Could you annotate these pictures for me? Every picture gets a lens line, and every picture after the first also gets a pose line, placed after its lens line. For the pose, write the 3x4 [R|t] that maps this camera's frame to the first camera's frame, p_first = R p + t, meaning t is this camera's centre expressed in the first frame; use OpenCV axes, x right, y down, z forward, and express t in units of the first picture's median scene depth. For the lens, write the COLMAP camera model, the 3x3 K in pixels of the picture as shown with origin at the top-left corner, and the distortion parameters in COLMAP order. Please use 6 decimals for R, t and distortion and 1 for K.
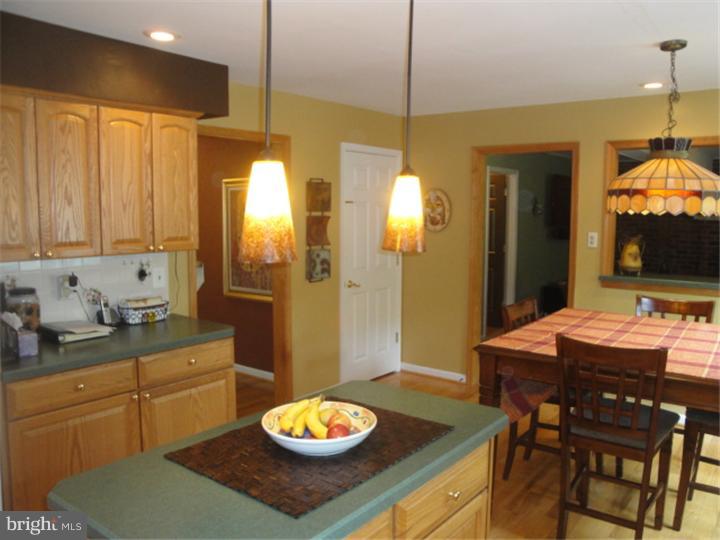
lens RADIAL K [[594.9, 0, 360.0], [0, 594.9, 270.0], [0, 0, 1]] dist [-0.059622, 0.013724]
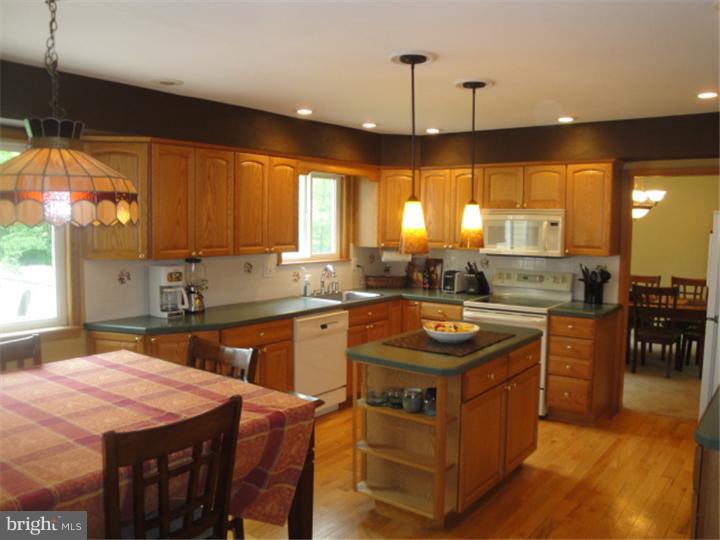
lens RADIAL K [[594.9, 0, 360.0], [0, 594.9, 270.0], [0, 0, 1]] dist [-0.059622, 0.013724]
pose [[0.947532, -0.018730, 0.319110, -0.694685], [0.025940, 0.999495, -0.018357, 0.049594], [-0.318605, 0.025672, 0.947540, -0.499089]]
